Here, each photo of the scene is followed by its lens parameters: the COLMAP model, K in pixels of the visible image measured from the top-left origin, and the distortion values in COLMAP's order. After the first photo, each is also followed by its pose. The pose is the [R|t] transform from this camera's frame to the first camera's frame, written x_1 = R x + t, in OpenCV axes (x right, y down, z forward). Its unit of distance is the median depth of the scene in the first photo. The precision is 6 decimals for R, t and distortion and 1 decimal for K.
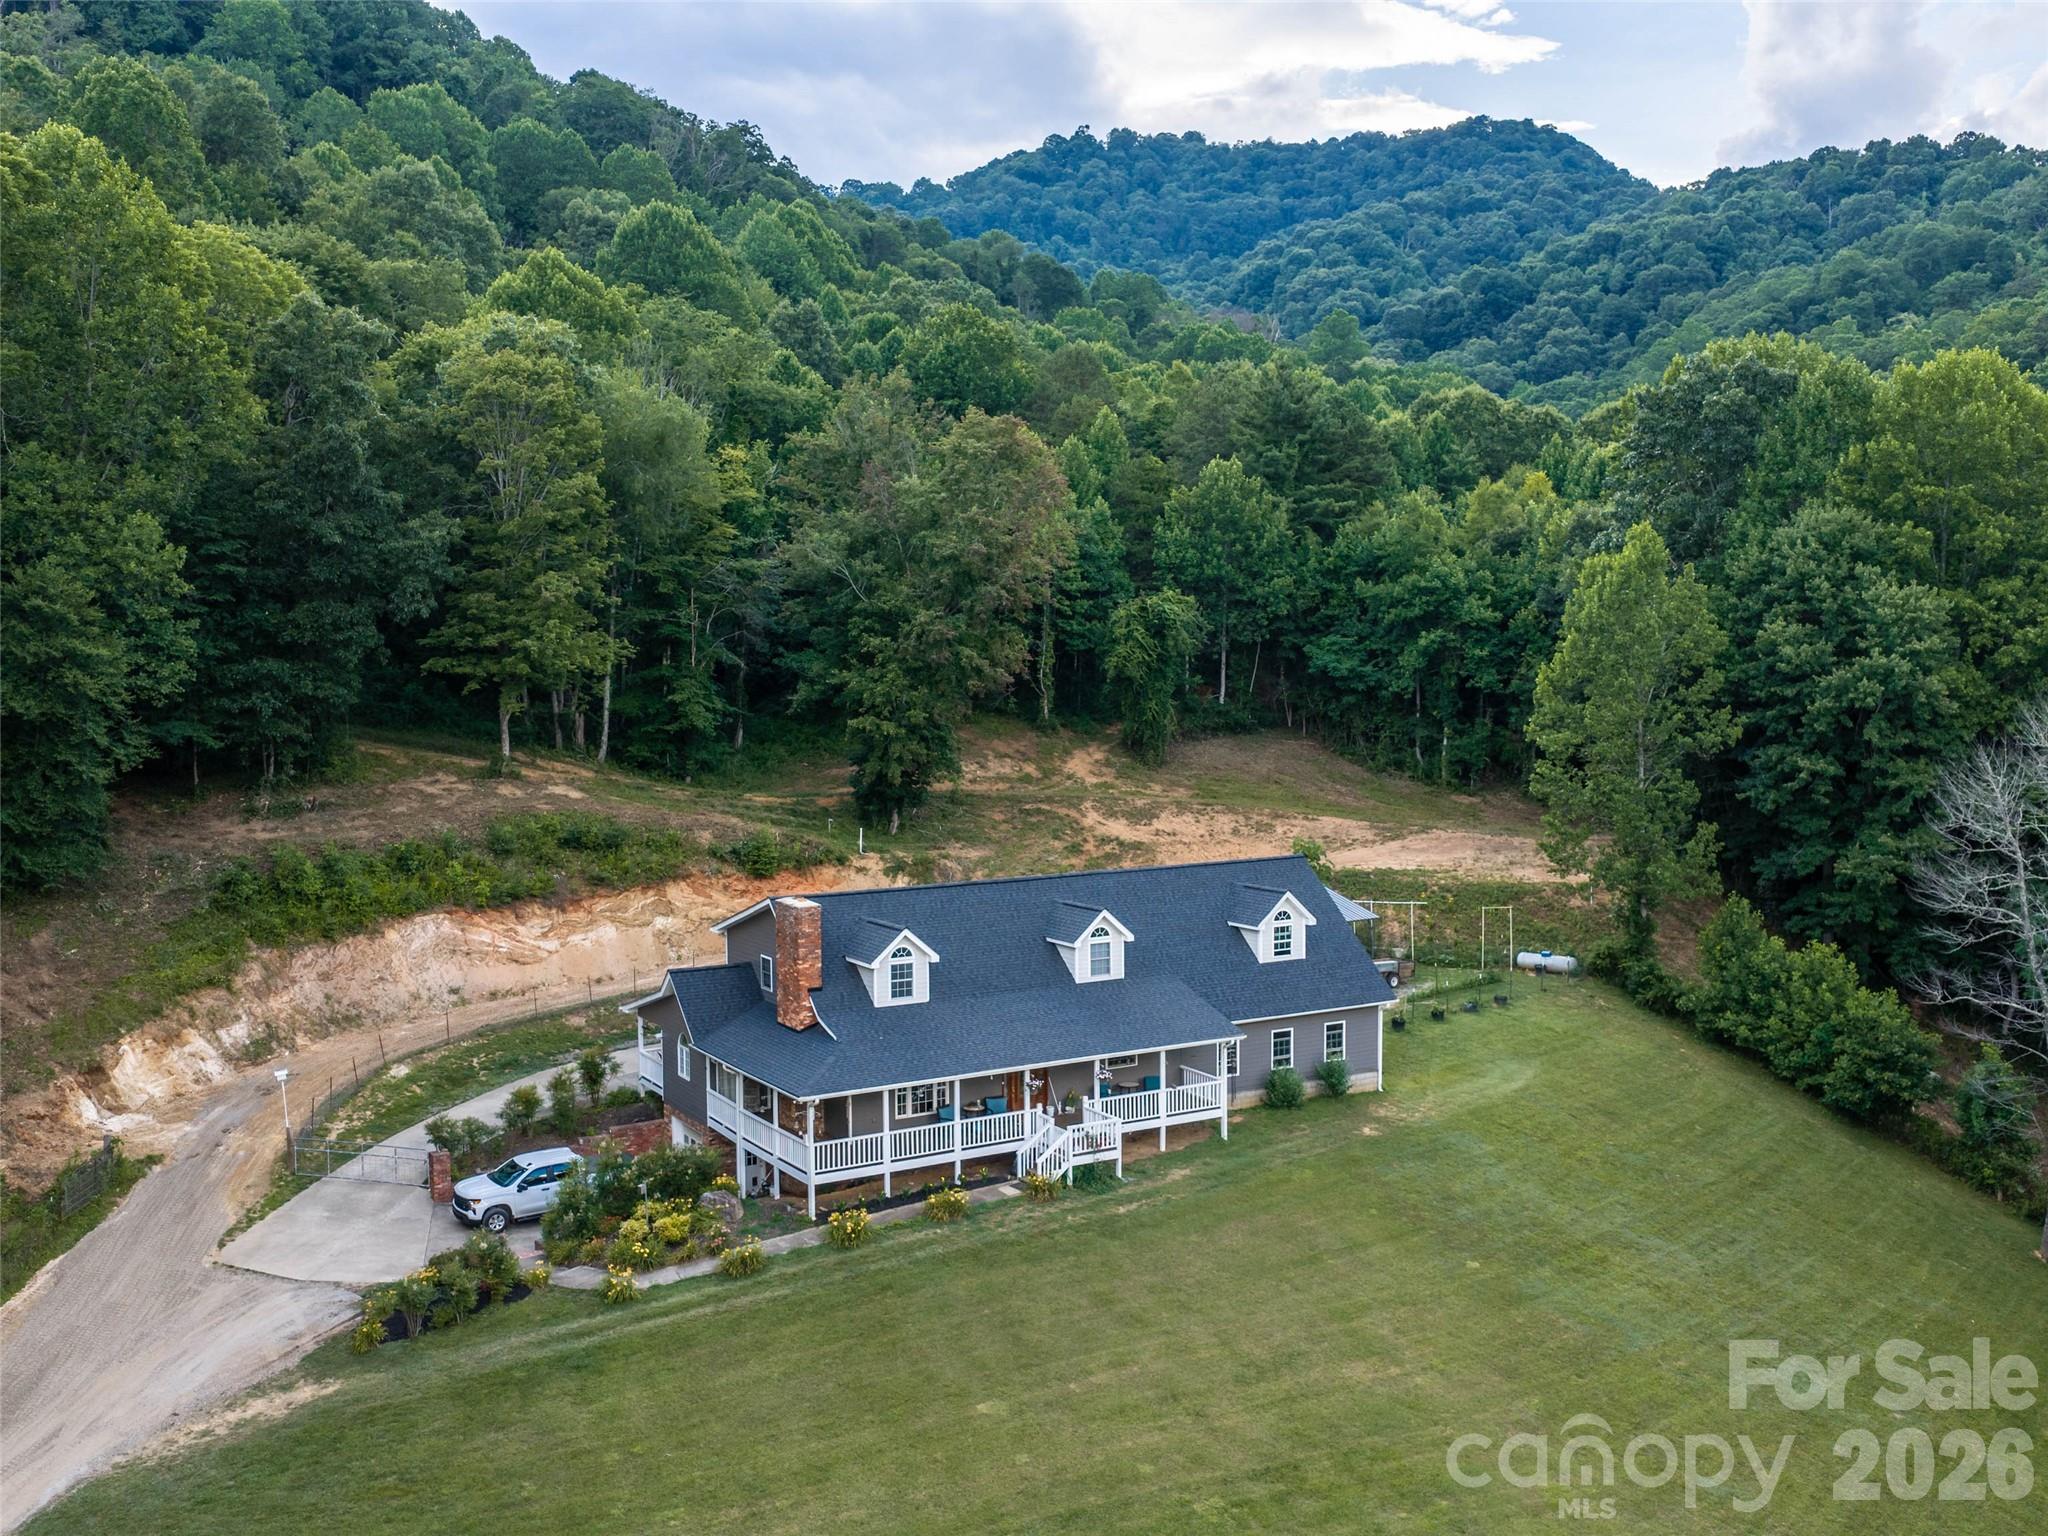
lens RADIAL K [[1903.3, 0, 1034.6], [0, 1903.3, 774.6], [0, 0, 1]] dist [0.021419, -0.033613]
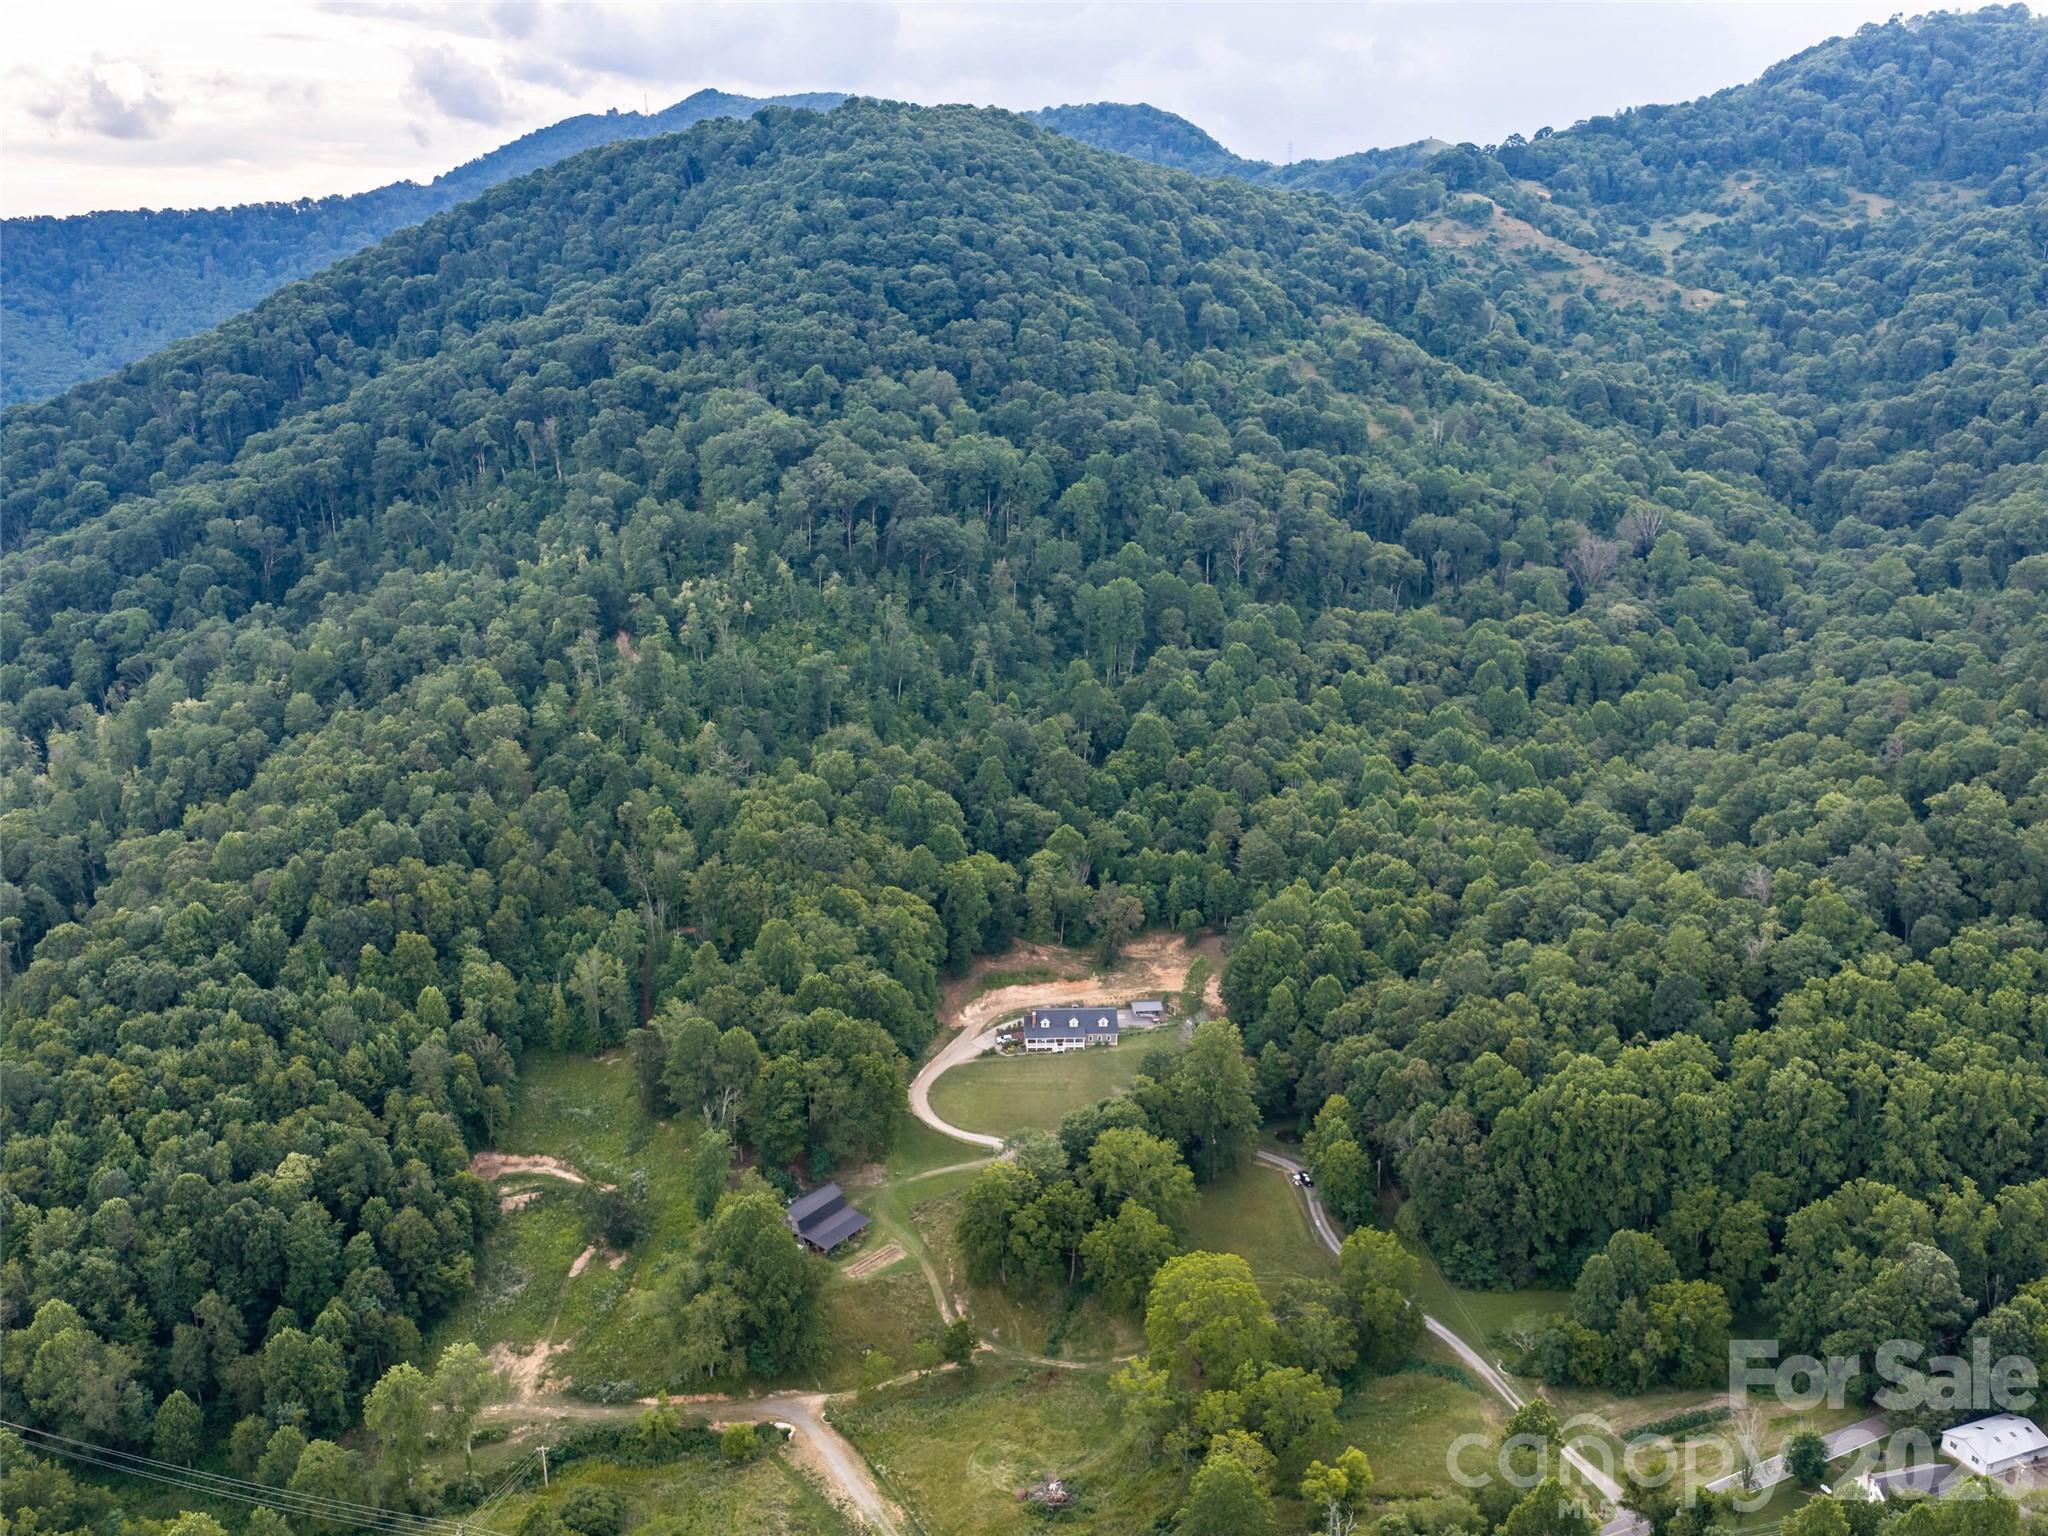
lens RADIAL K [[1903.3, 0, 1034.6], [0, 1903.3, 774.6], [0, 0, 1]] dist [0.021419, -0.033613]
pose [[0.878033, 0.125794, -0.461772, 2.476517], [-0.037576, 0.979981, 0.195513, -1.781330], [0.477122, -0.154315, 0.865183, -4.160737]]
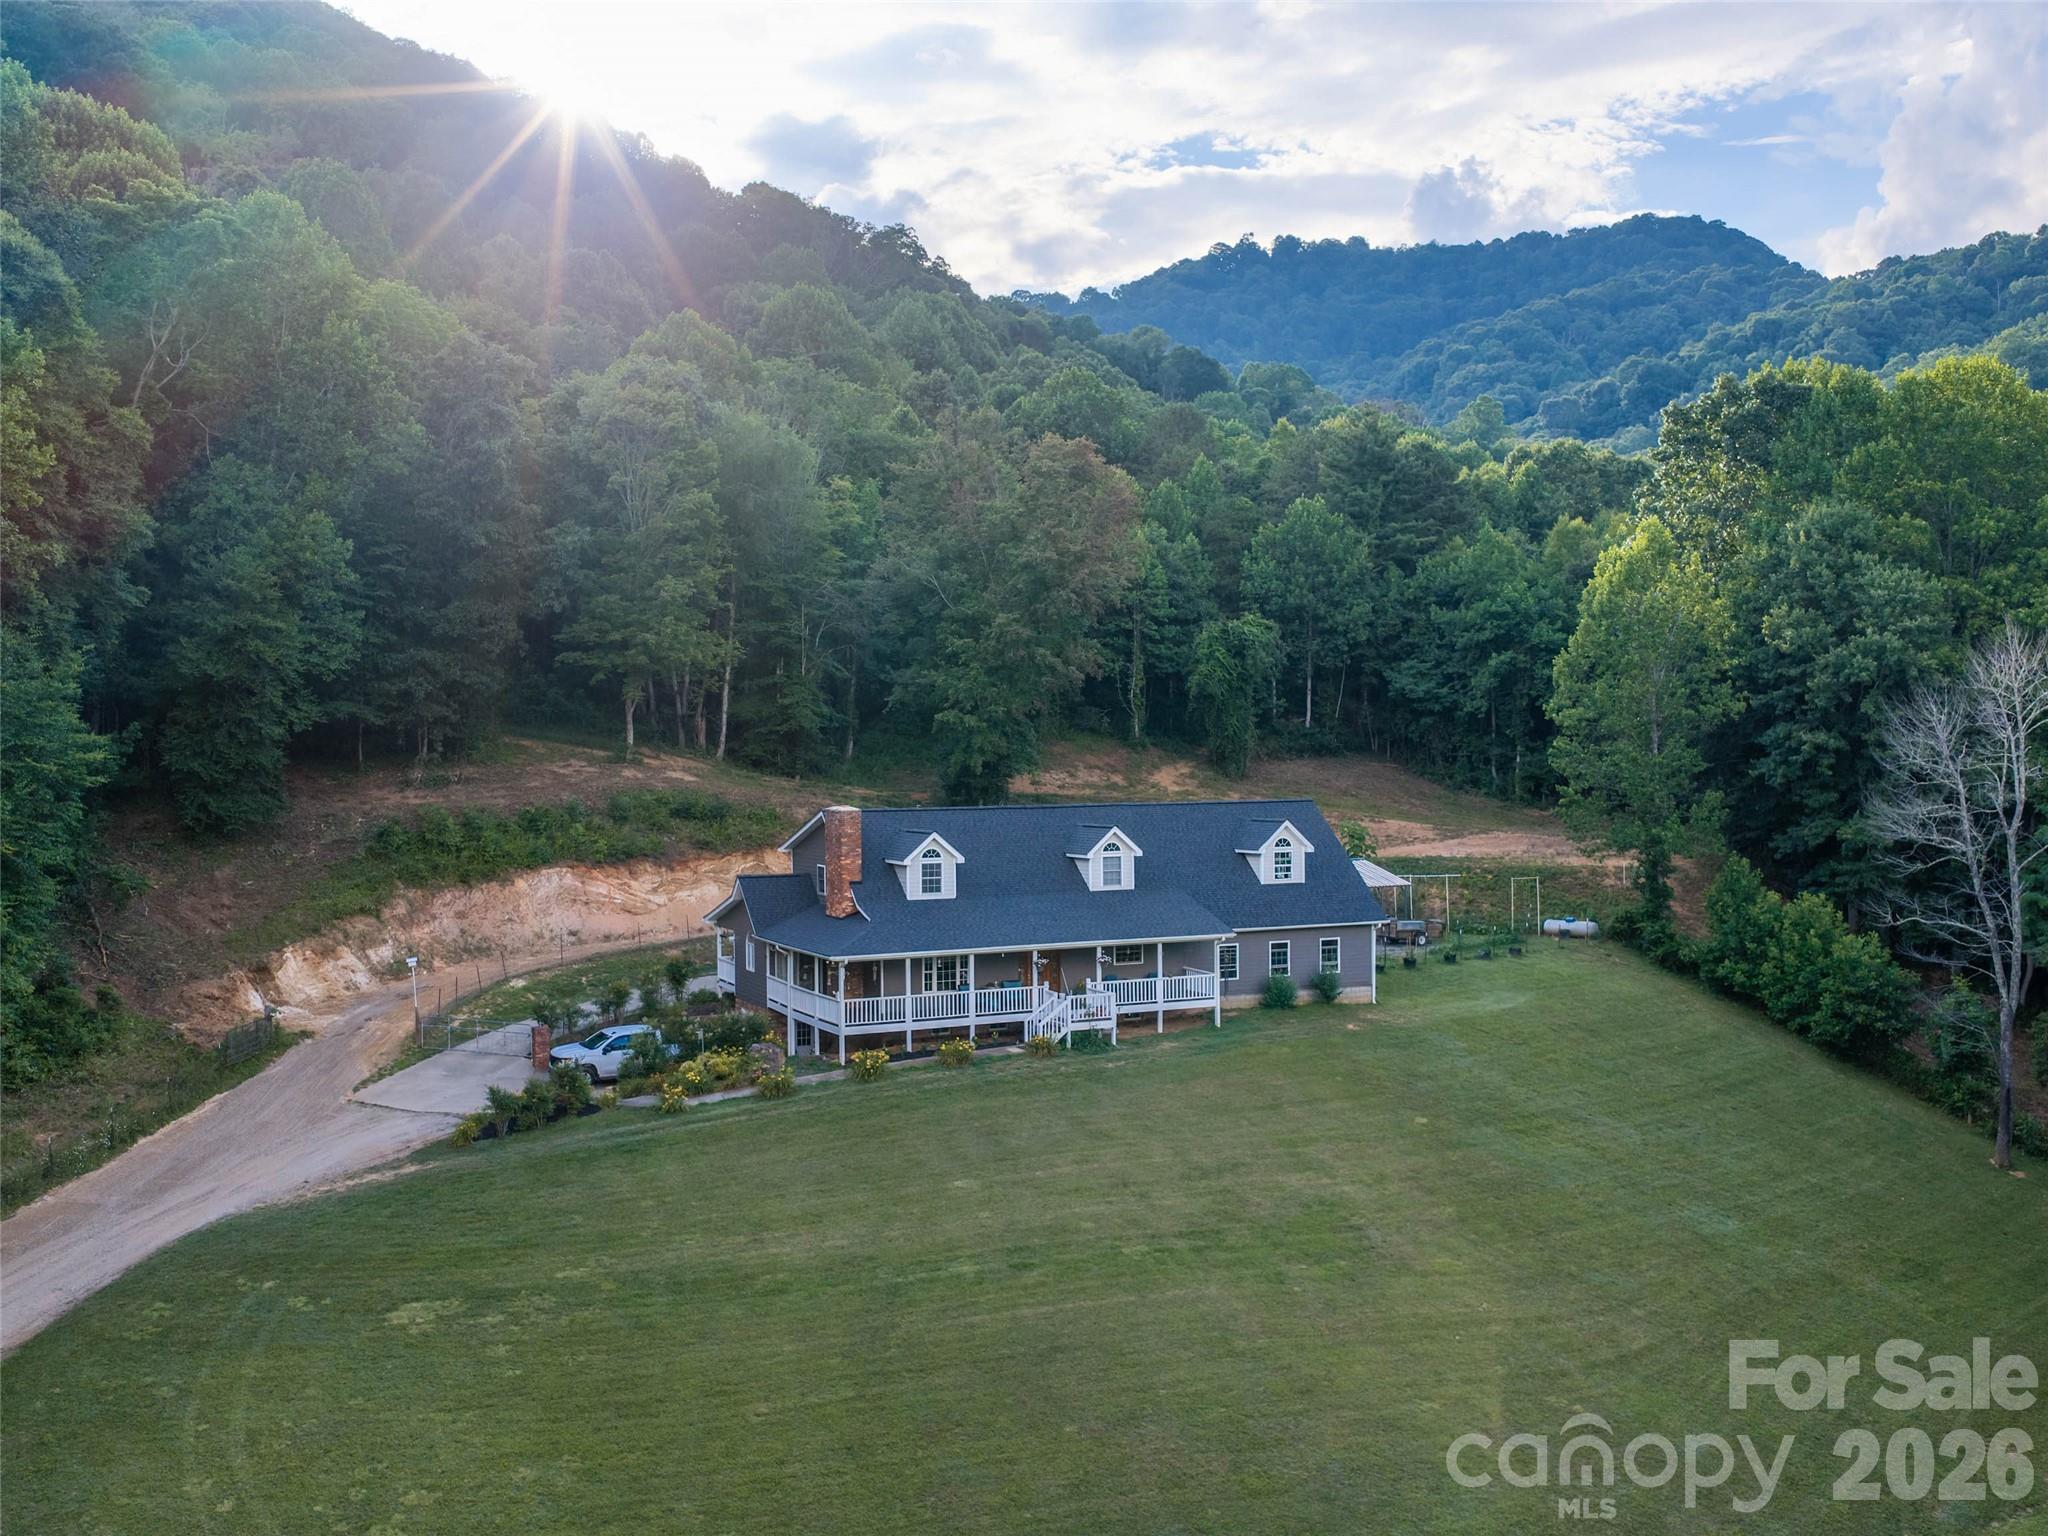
lens RADIAL K [[1903.3, 0, 1034.6], [0, 1903.3, 774.6], [0, 0, 1]] dist [0.021419, -0.033613]
pose [[0.995936, 0.001262, -0.090060, 0.067497], [-0.006224, 0.998476, -0.054841, 0.076041], [0.089854, 0.055179, 0.994425, -0.101849]]
